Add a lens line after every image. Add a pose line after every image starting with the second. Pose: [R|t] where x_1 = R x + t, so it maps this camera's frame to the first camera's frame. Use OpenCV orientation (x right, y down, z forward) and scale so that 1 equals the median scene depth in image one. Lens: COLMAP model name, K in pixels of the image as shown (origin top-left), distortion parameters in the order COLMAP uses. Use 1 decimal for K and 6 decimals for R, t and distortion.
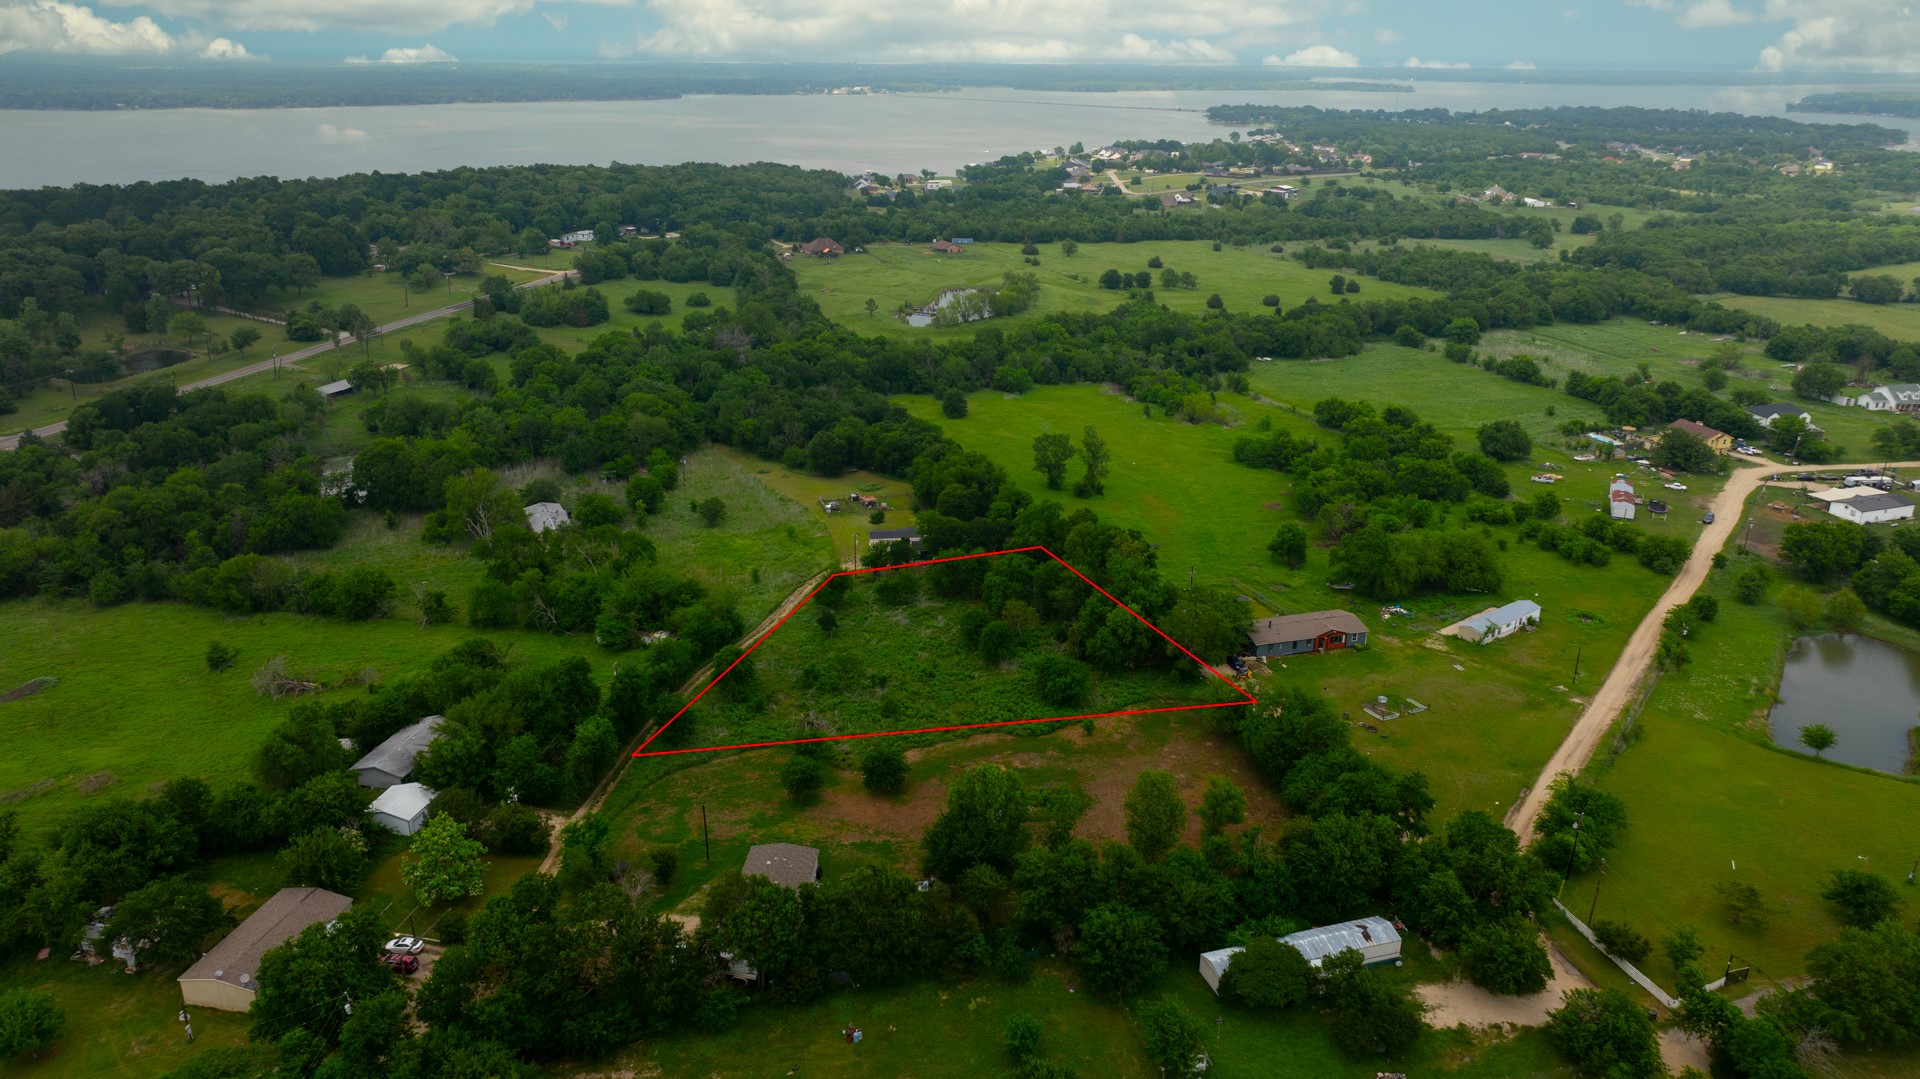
lens RADIAL K [[1349.2, 0, 957.2], [0, 1349.2, 532.7], [0, 0, 1]] dist [-0.031672, 0.021286]
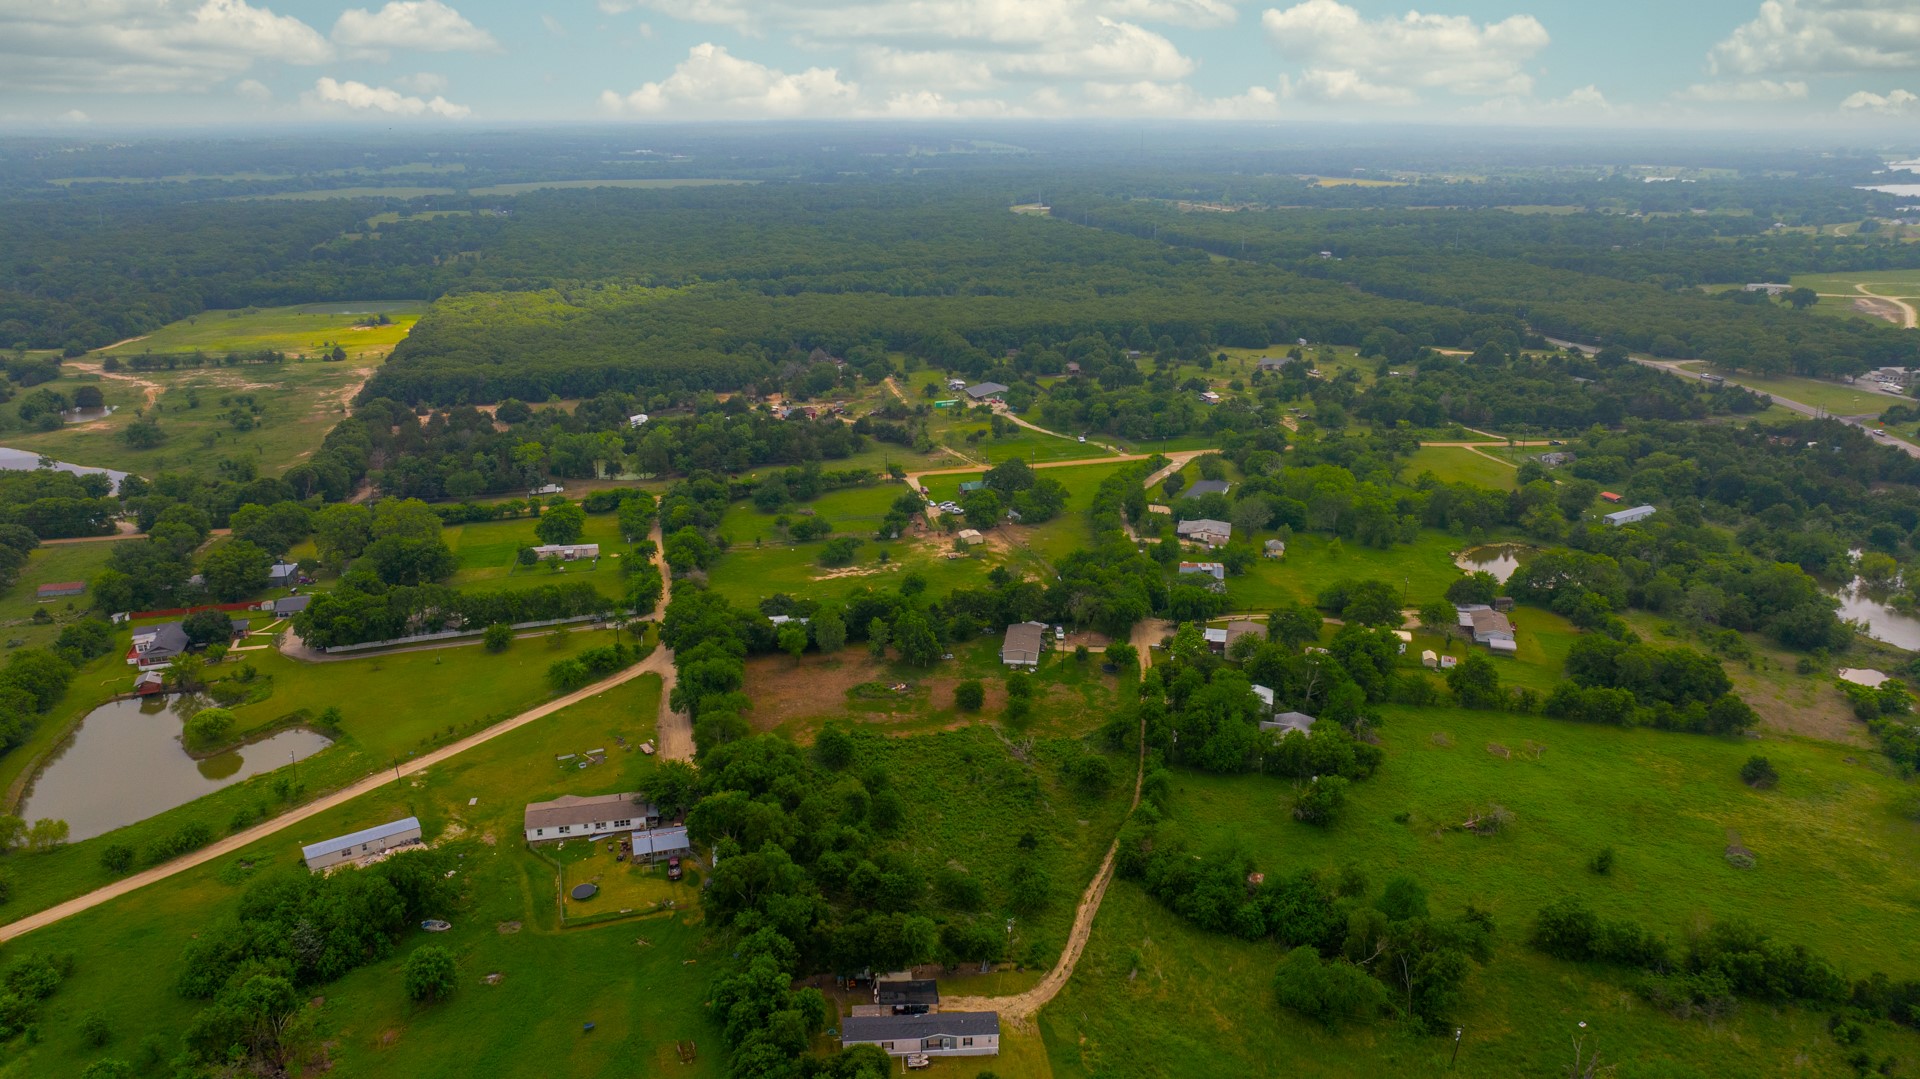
lens RADIAL K [[1341.2, 0, 955.6], [0, 1341.2, 542.9], [0, 0, 1]] dist [0.017584, -0.116079]
pose [[-0.998642, -0.025602, 0.045366, -0.046448], [0.007542, 0.790648, 0.612224, -0.421298], [-0.051543, 0.611735, -0.789382, 0.952825]]
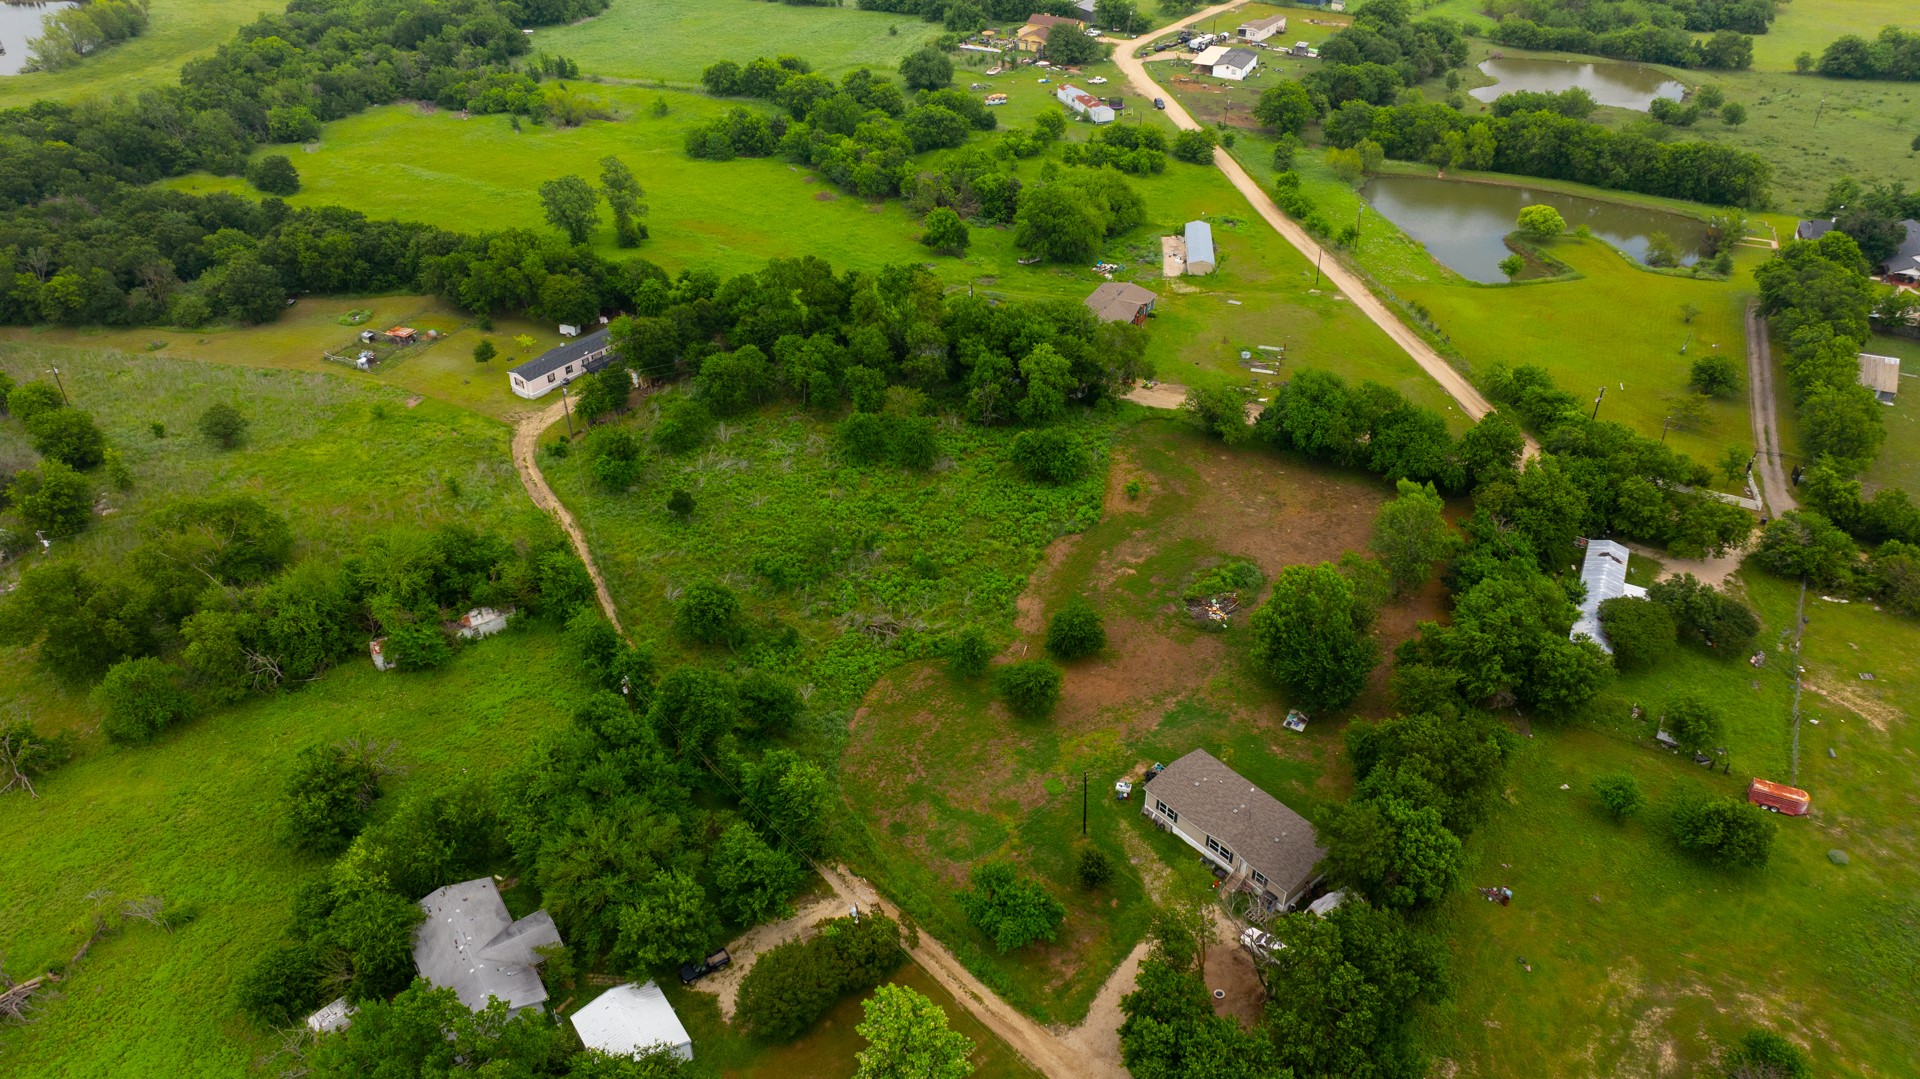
lens RADIAL K [[1349.2, 0, 957.2], [0, 1349.2, 532.7], [0, 0, 1]] dist [-0.031672, 0.021286]
pose [[0.701576, -0.404594, 0.586596, -0.246350], [0.240724, 0.909355, 0.339302, -0.076483], [-0.670704, -0.096838, 0.735377, 0.199926]]
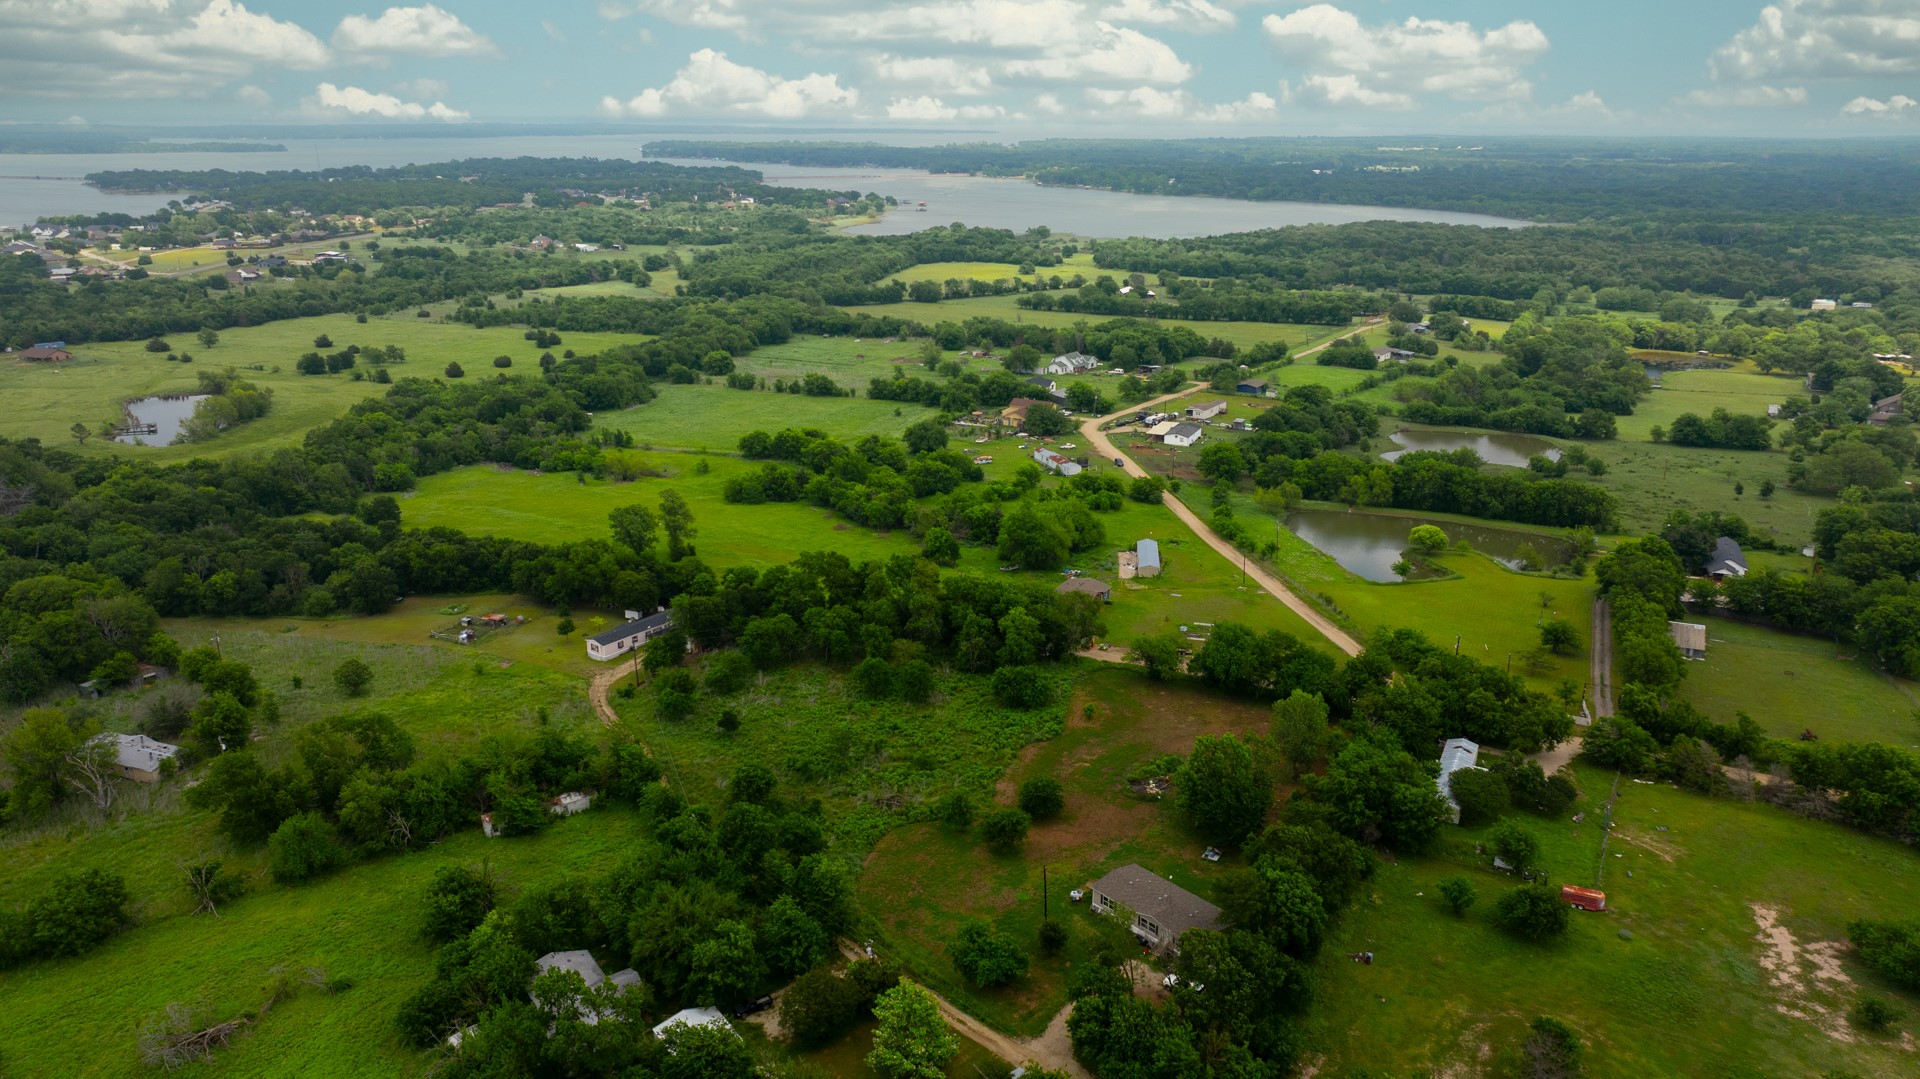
lens RADIAL K [[1341.2, 0, 955.6], [0, 1341.2, 542.9], [0, 0, 1]] dist [0.017584, -0.116079]
pose [[0.700455, -0.220750, 0.678699, -0.336294], [0.240701, 0.968316, 0.066533, -0.044352], [-0.671883, 0.116760, 0.731397, 0.114749]]
